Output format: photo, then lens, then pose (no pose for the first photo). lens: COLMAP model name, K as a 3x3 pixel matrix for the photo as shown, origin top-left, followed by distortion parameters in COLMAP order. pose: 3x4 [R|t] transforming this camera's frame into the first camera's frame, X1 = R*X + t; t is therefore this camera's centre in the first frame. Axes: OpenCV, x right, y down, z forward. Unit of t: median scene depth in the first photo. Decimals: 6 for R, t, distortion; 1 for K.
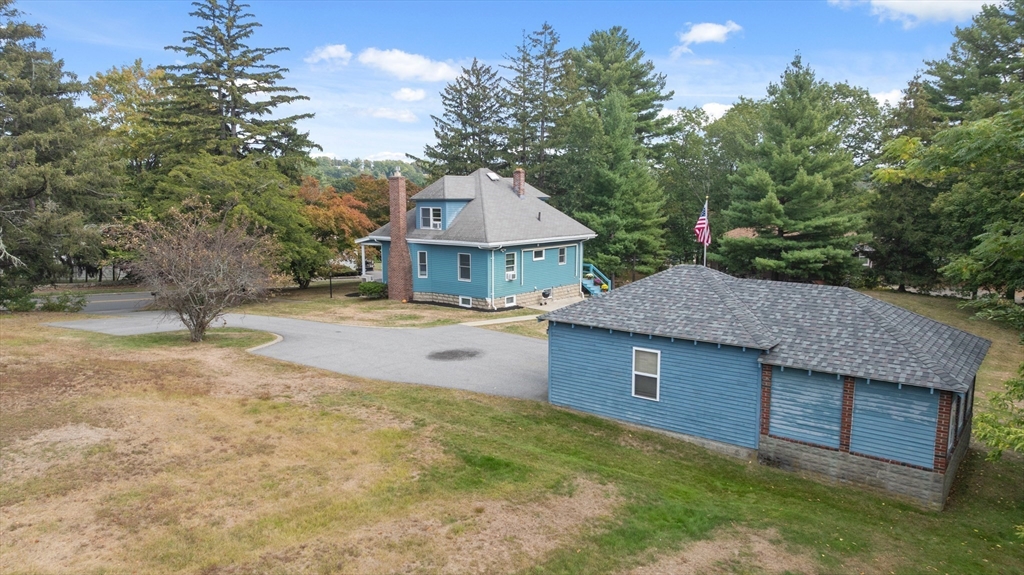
lens RADIAL K [[718.2, 0, 502.6], [0, 718.2, 287.4], [0, 0, 1]] dist [-0.000683, 0.000391]
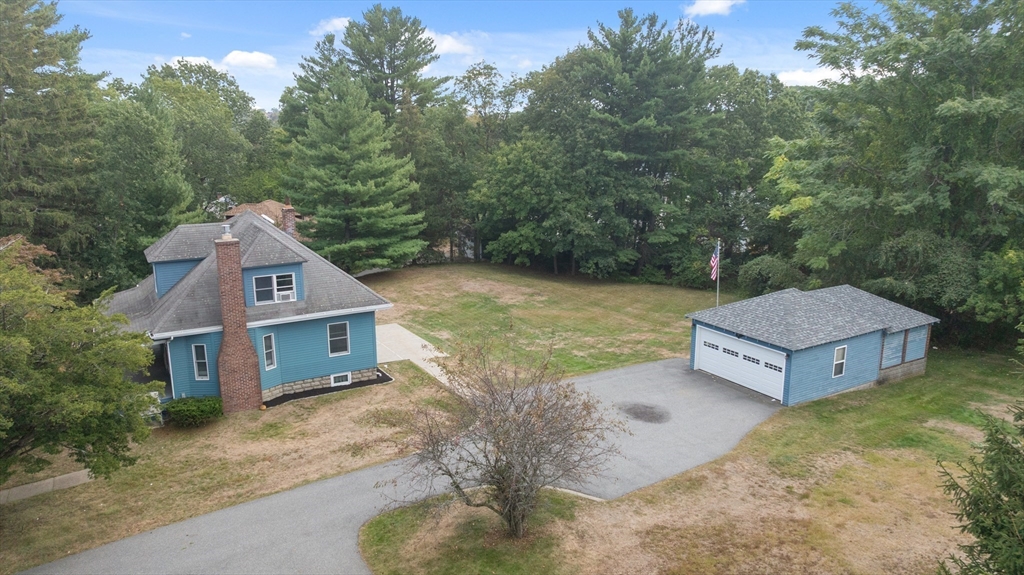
lens RADIAL K [[718.2, 0, 502.6], [0, 718.2, 287.4], [0, 0, 1]] dist [-0.000683, 0.000391]
pose [[0.345982, -0.207752, 0.914951, -1.227757], [0.130725, 0.976339, 0.172258, -0.342421], [-0.929089, 0.060009, 0.364955, 0.892024]]
